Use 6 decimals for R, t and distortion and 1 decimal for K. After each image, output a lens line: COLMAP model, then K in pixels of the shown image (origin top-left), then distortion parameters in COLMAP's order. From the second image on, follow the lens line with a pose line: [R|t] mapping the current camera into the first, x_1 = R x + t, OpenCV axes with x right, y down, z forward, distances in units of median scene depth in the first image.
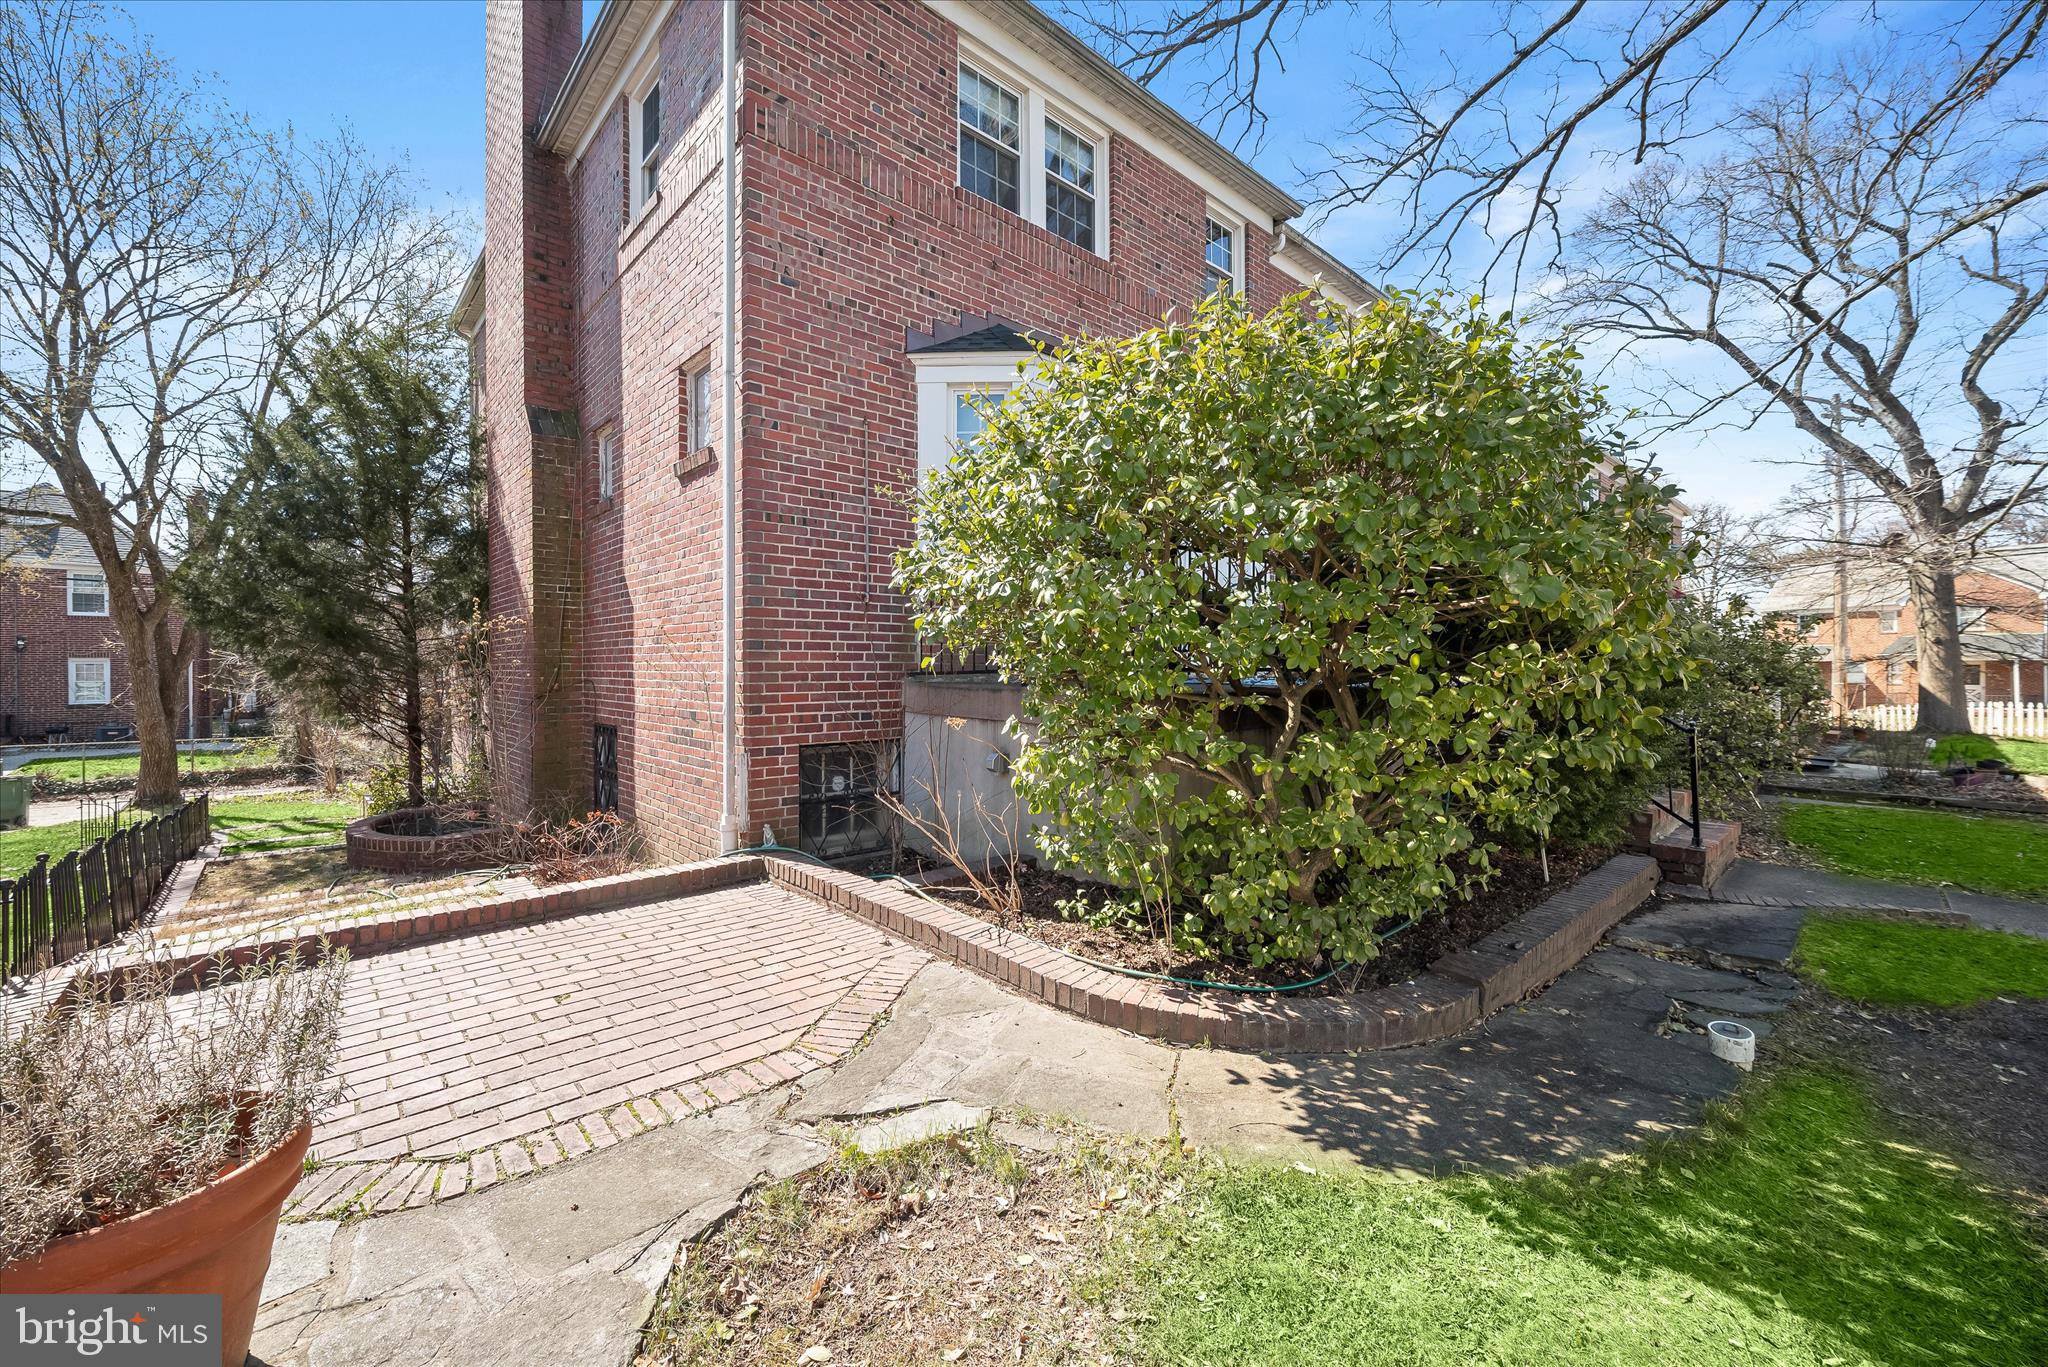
lens RADIAL K [[821.9, 0, 1012.2], [0, 821.9, 681.3], [0, 0, 1]] dist [-0.000933, 0.000217]
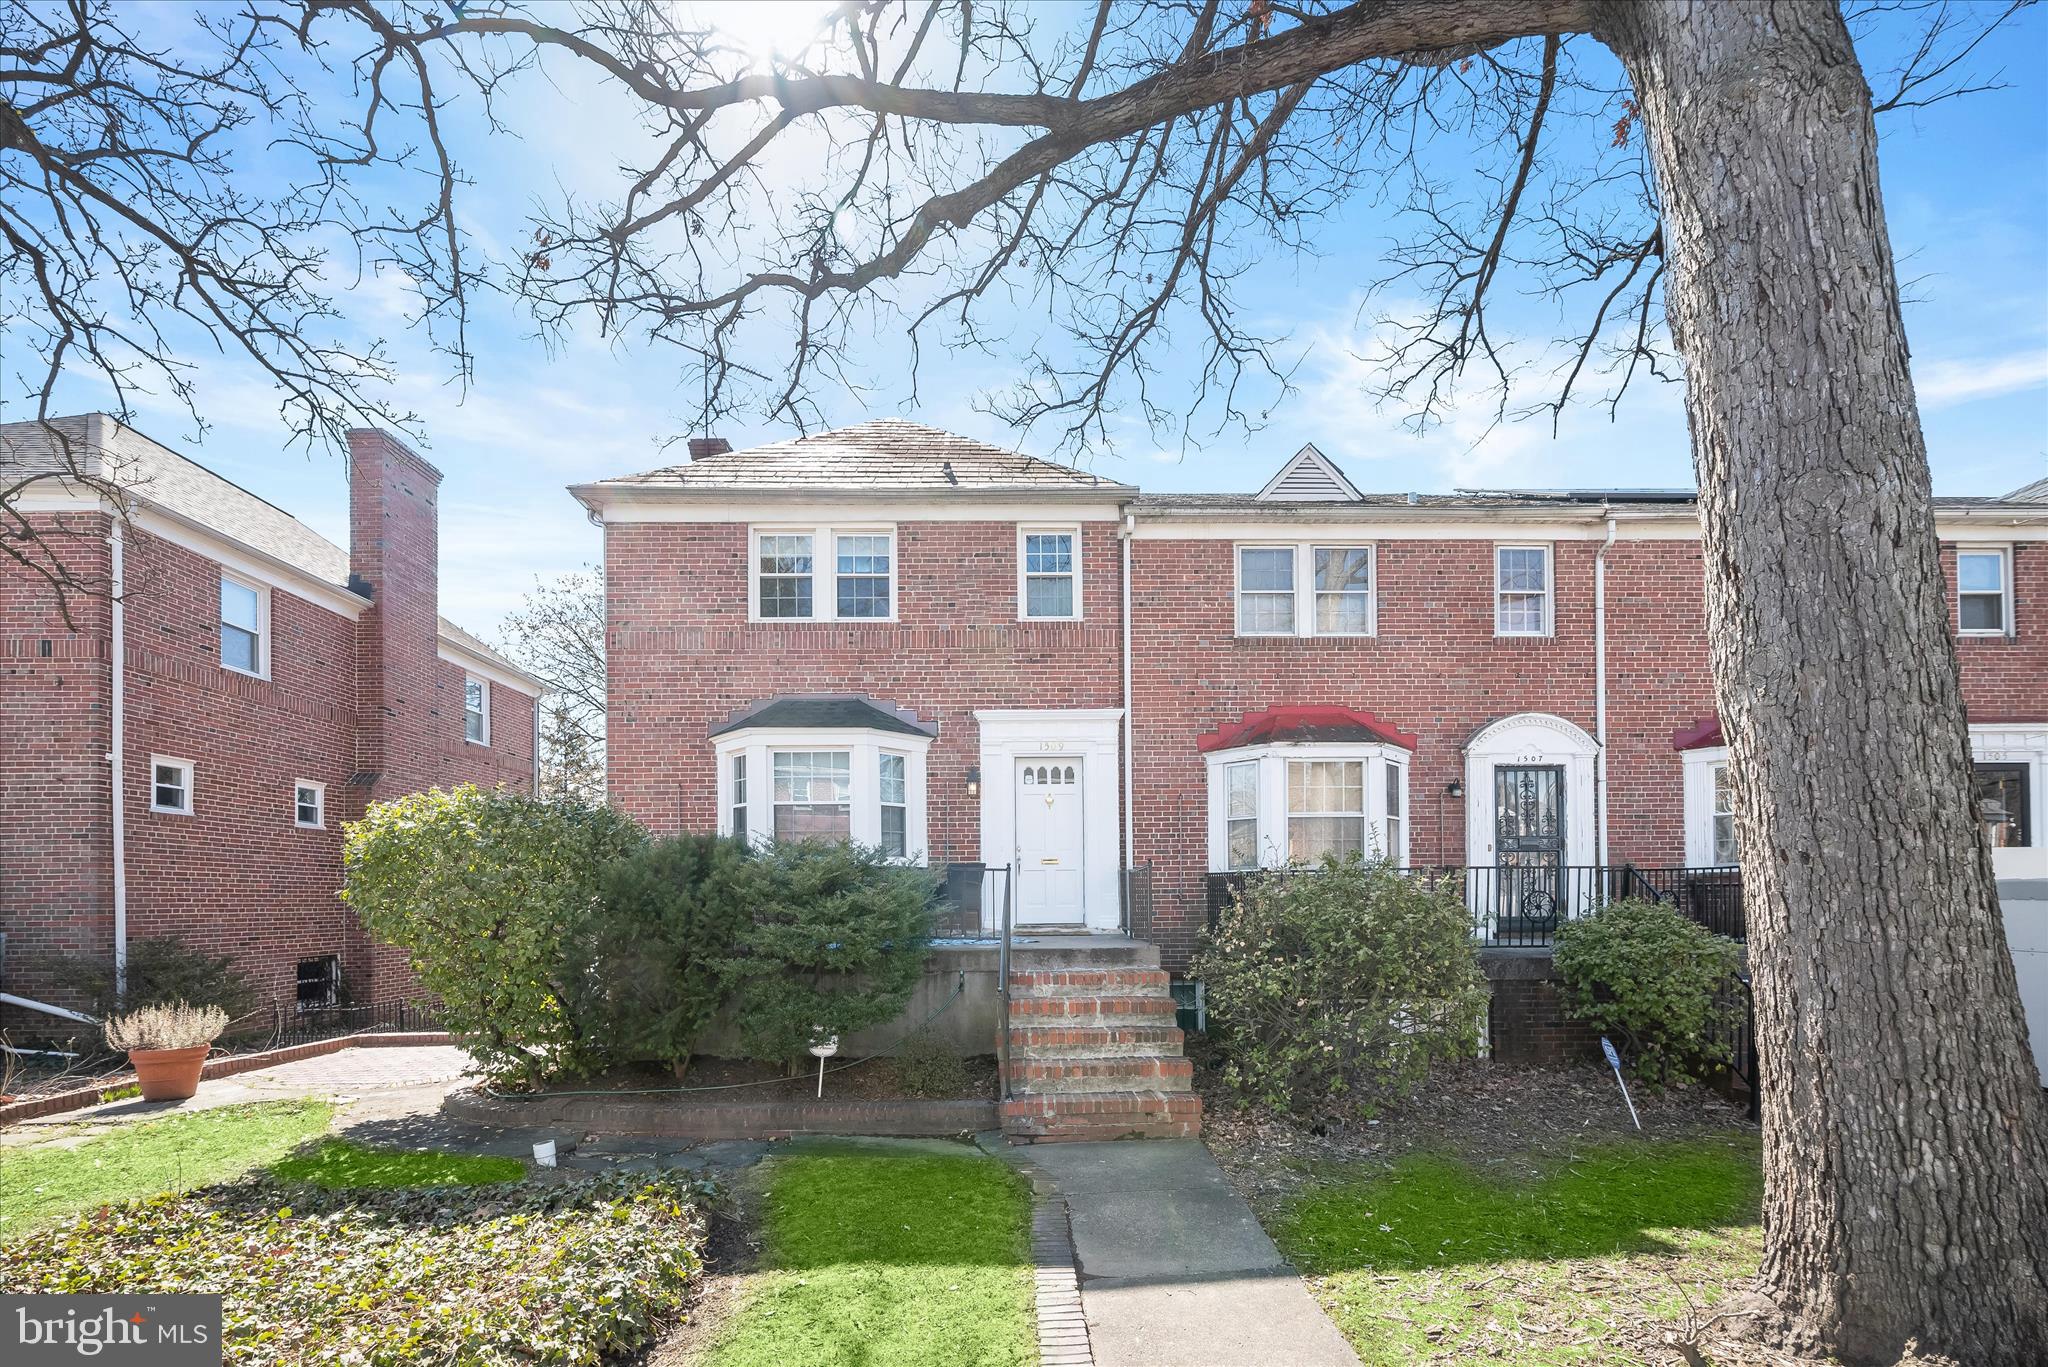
lens RADIAL K [[872.9, 0, 1022.1], [0, 872.9, 896.7], [0, 0, 1]] dist [0.000203, -0.000271]
pose [[0.750088, -0.011754, -0.661233, 1.126293], [0.002837, 0.999890, -0.014556, -0.041021], [0.661332, 0.009042, 0.750039, 0.076786]]
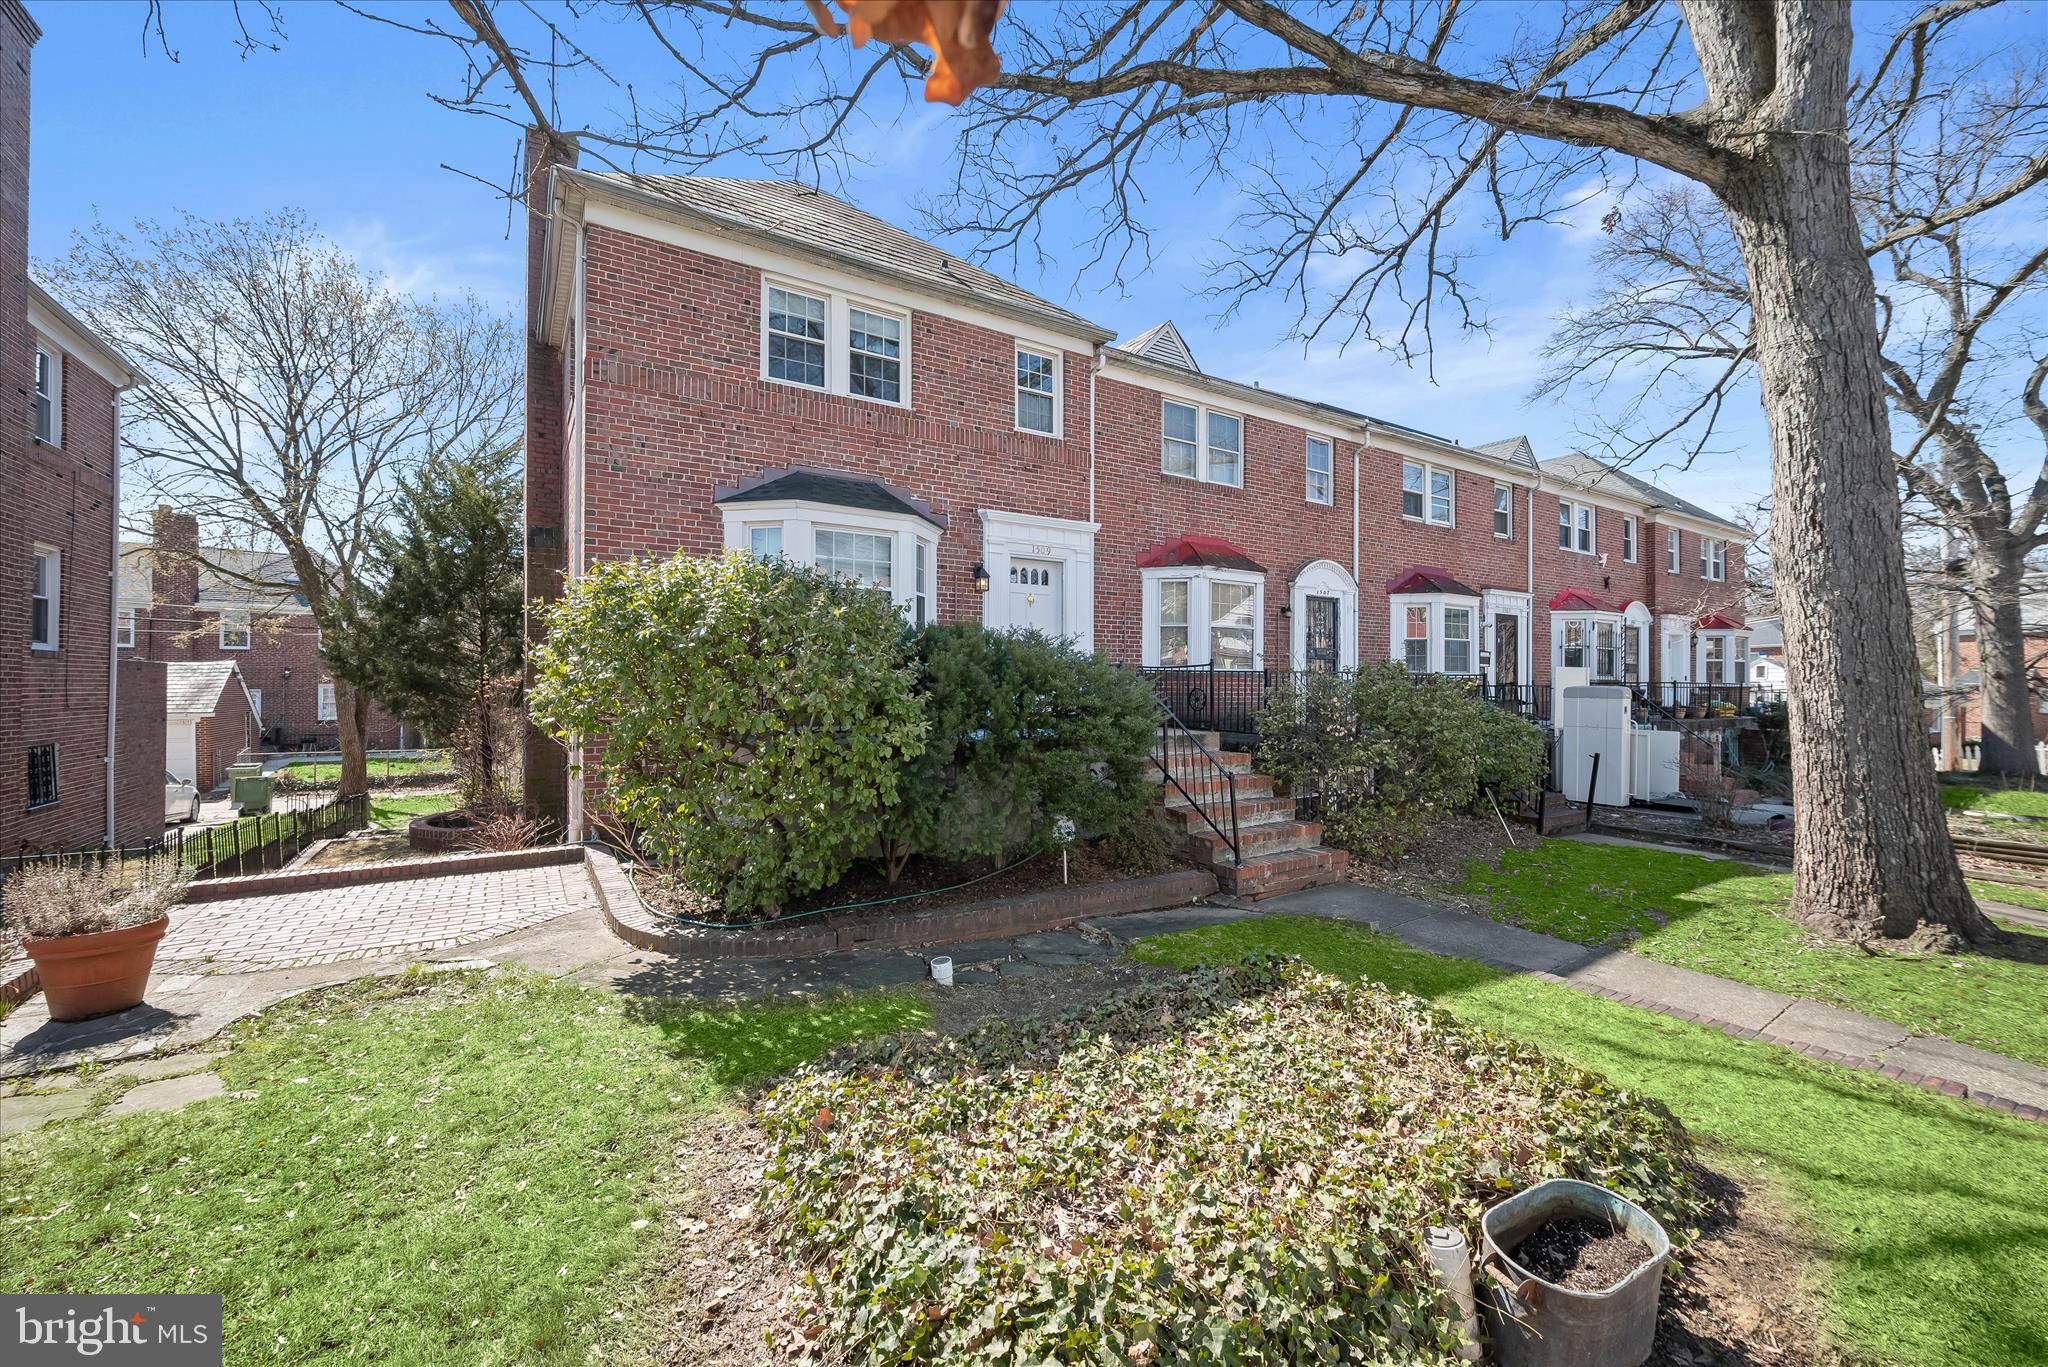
lens RADIAL K [[830.5, 0, 1024.0], [0, 830.5, 683.5], [0, 0, 1]] dist [-0.000051, -0.000041]
pose [[0.984335, 0.002763, -0.176284, 0.503683], [-0.005442, 0.999877, -0.014712, -0.047885], [0.176221, 0.015441, 0.984229, -0.254526]]
